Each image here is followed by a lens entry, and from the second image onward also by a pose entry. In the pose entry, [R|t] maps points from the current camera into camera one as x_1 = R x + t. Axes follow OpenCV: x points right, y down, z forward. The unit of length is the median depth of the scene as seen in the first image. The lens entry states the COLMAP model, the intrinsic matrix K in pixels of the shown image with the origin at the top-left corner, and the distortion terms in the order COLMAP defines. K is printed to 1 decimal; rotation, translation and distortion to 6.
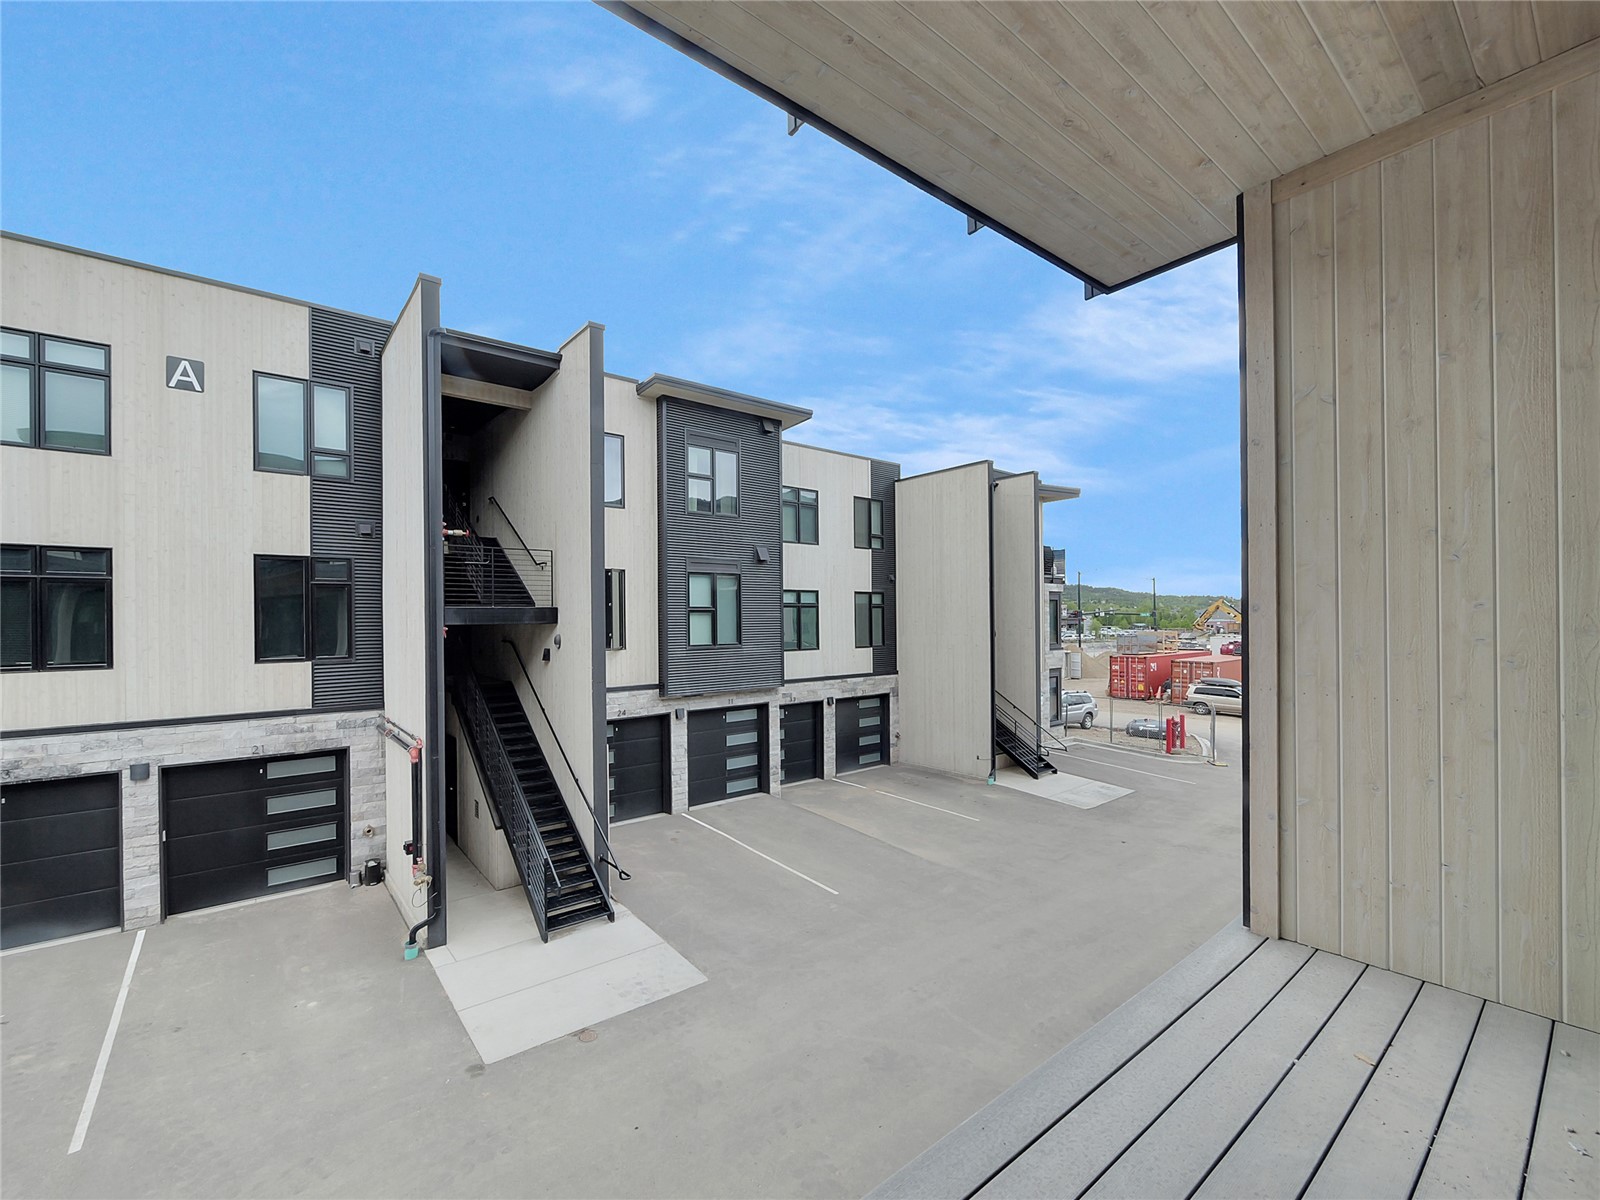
lens RADIAL K [[685.5, 0, 798.2], [0, 685.5, 638.5], [0, 0, 1]] dist [-0.001095, -0.000392]
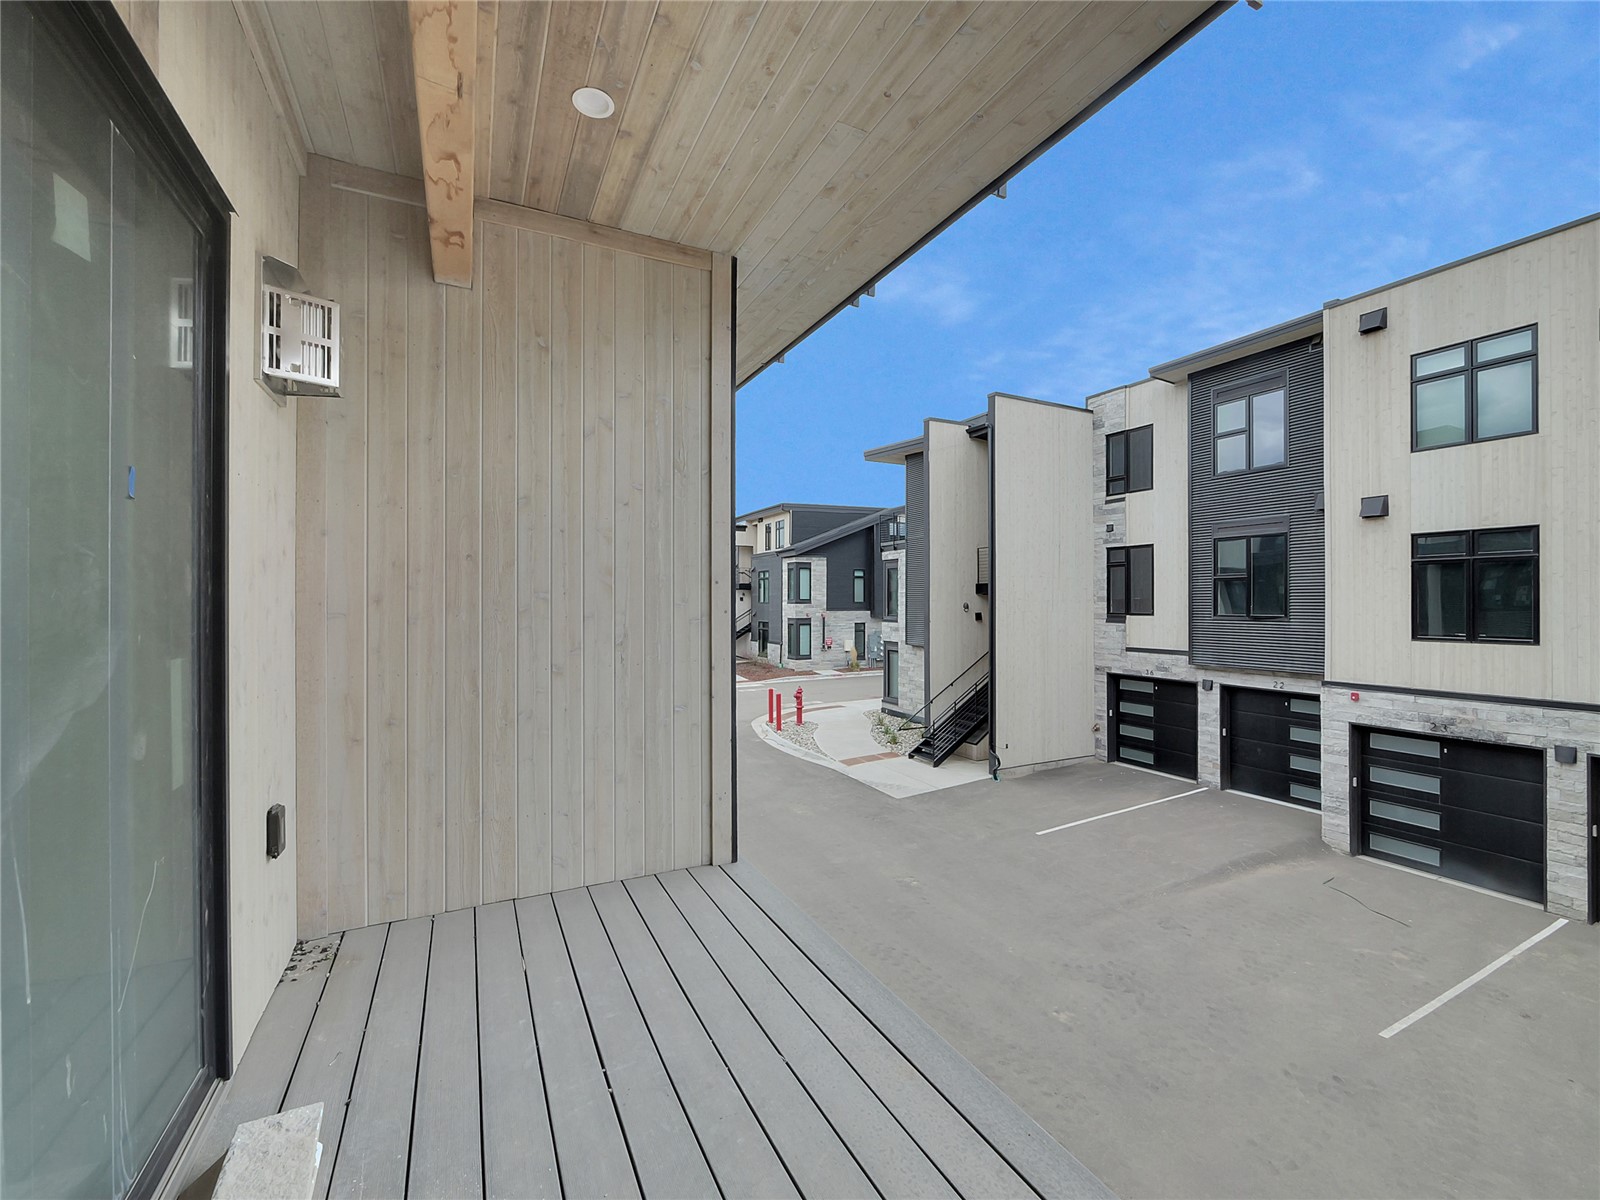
lens RADIAL K [[685.5, 0, 798.2], [0, 685.5, 638.5], [0, 0, 1]] dist [-0.001095, -0.000392]
pose [[-0.205786, 0.057199, -0.976924, 0.209109], [-0.026949, 0.997581, 0.064085, -0.000639], [0.978226, 0.039515, -0.203746, 0.145723]]
